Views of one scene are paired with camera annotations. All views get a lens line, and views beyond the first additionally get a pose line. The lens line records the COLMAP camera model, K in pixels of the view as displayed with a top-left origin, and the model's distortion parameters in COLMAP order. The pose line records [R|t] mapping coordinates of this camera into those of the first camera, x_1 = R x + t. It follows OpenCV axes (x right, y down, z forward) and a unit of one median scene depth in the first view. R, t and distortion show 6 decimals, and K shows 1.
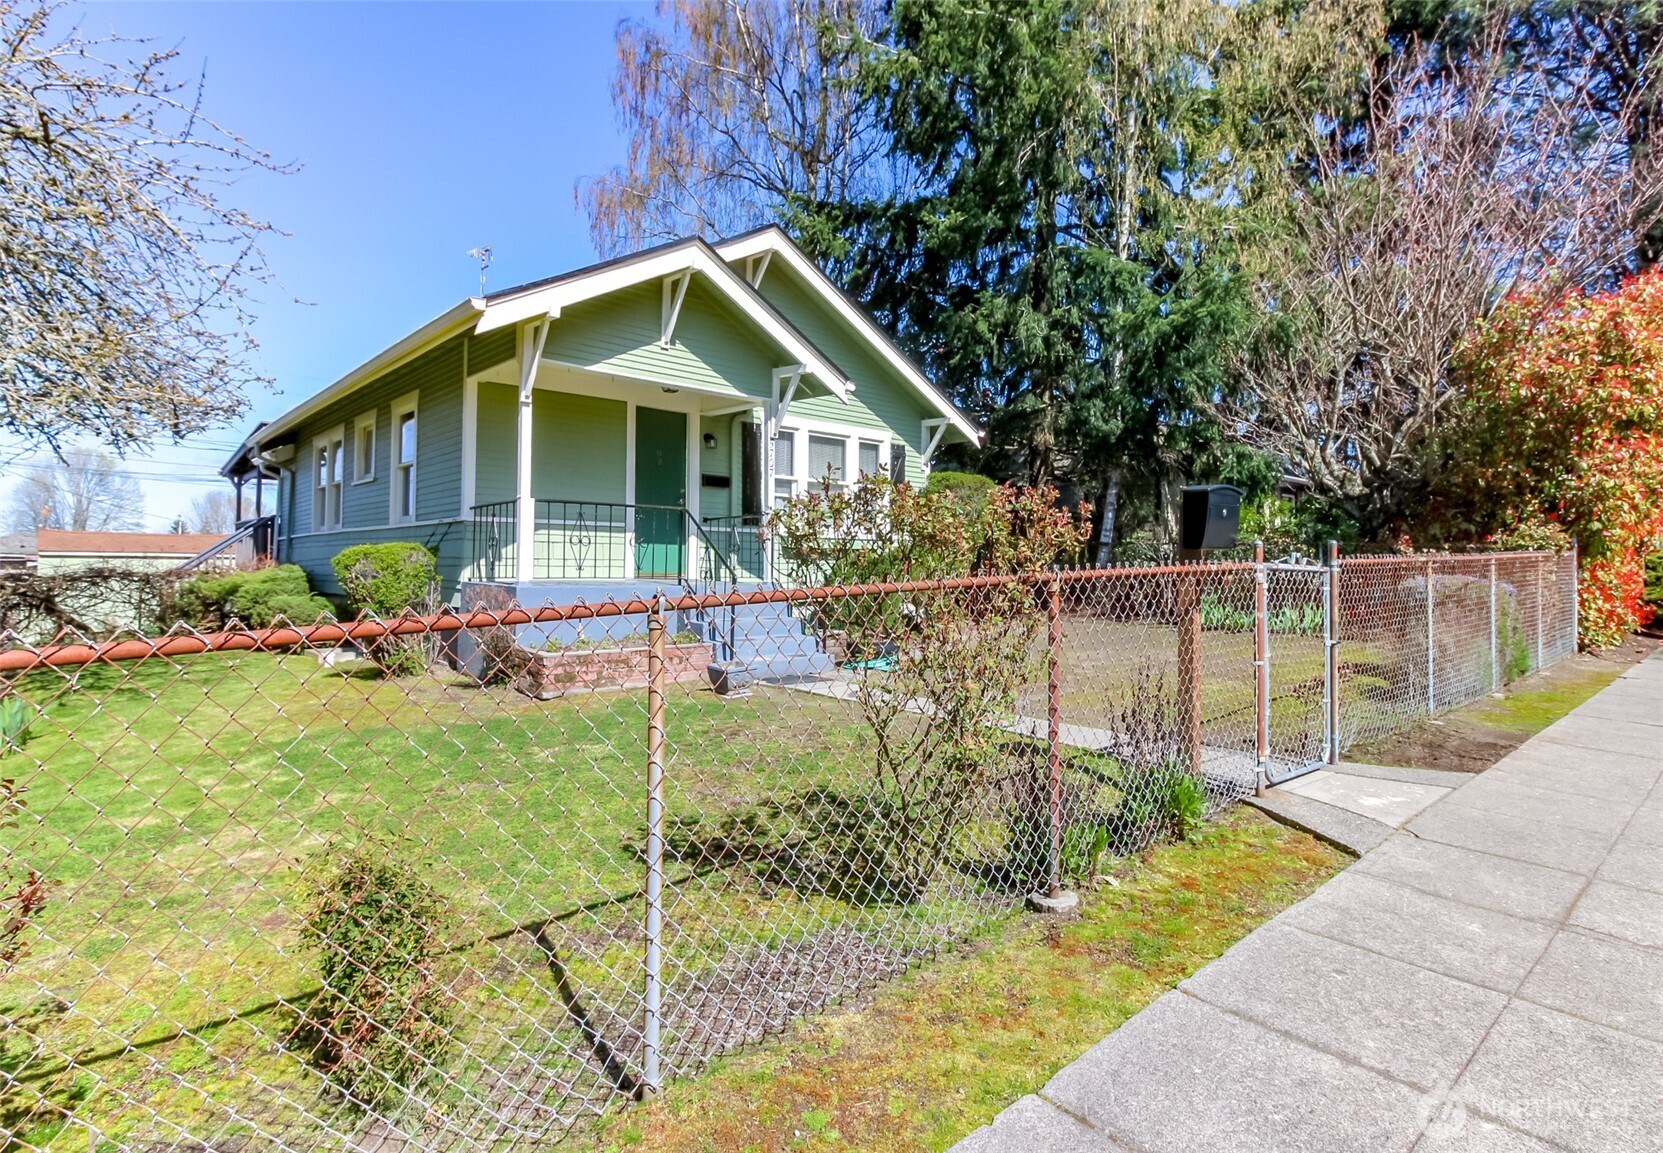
lens RADIAL K [[869.8, 0, 843.3], [0, 869.8, 565.6], [0, 0, 1]] dist [0.003095, 0.000357]
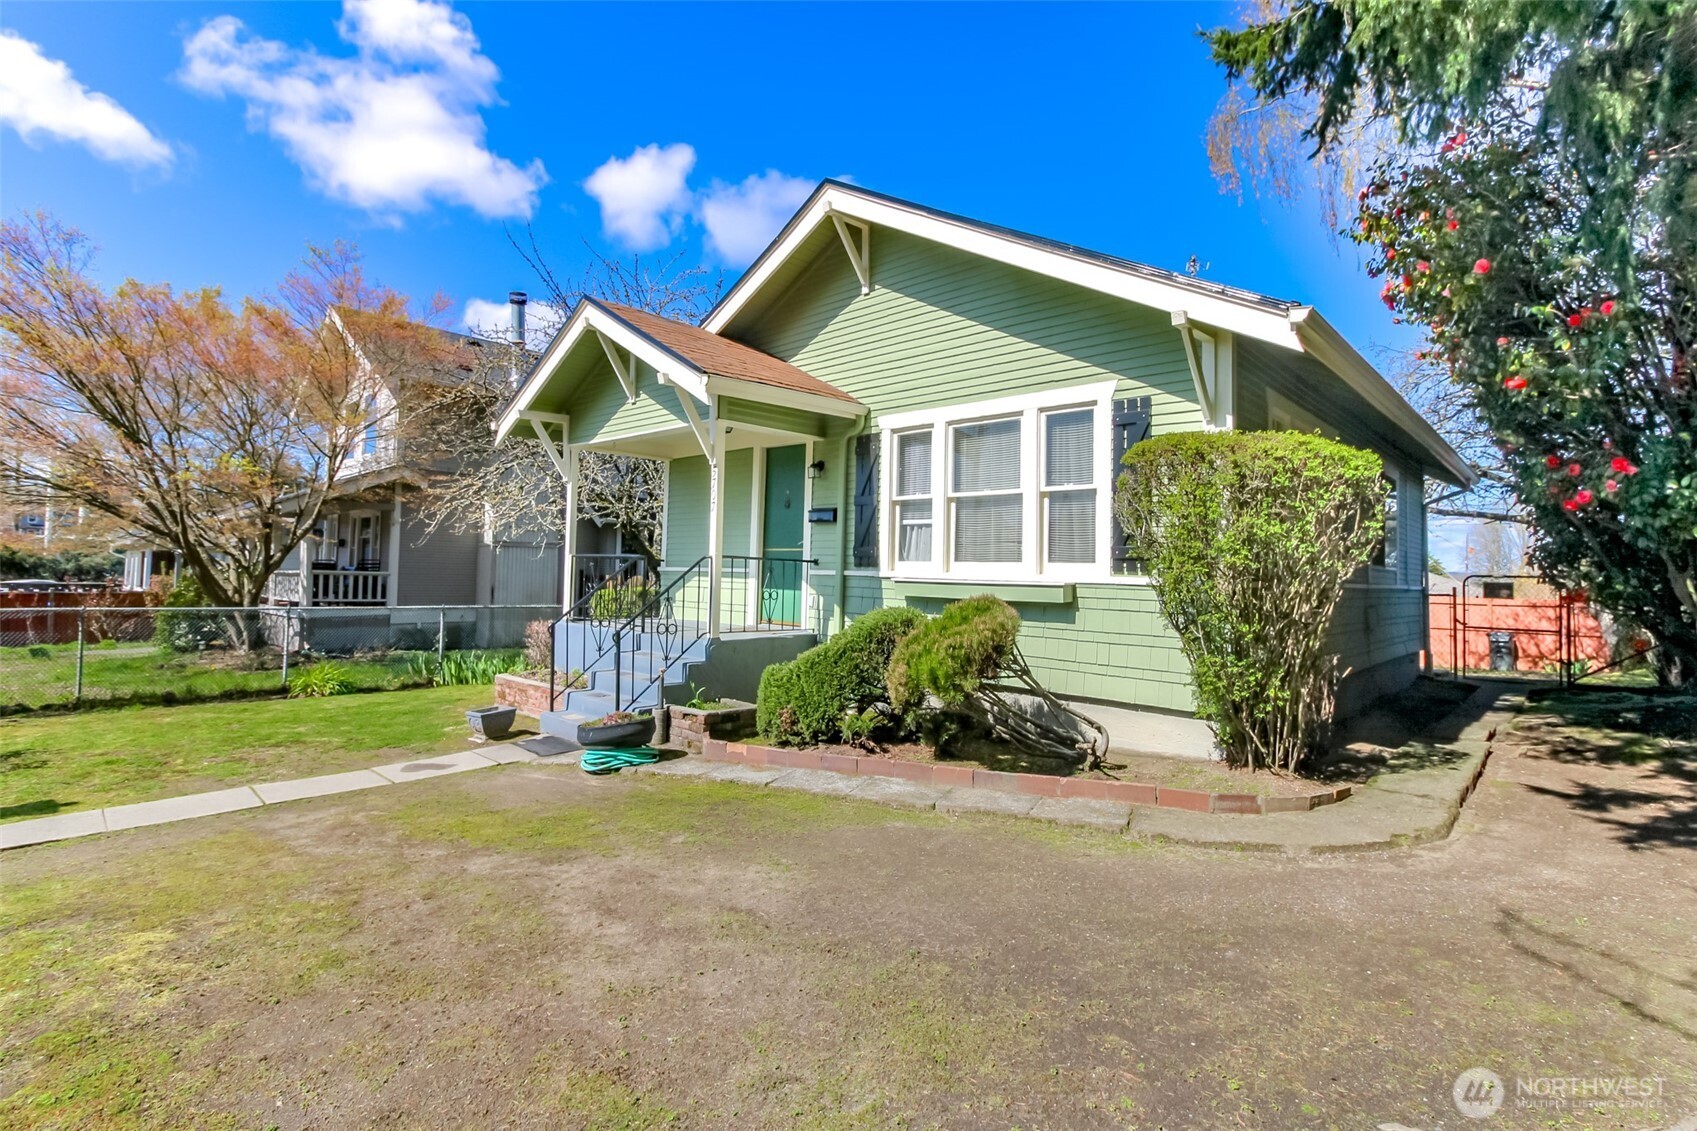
lens RADIAL K [[773.6, 0, 849.3], [0, 773.6, 551.7], [0, 0, 1]] dist [0.012155, -0.008506]
pose [[0.088712, -0.036965, -0.995371, 0.581076], [-0.025078, 0.998911, -0.039332, -0.032516], [0.995742, 0.028451, 0.087689, 0.934089]]
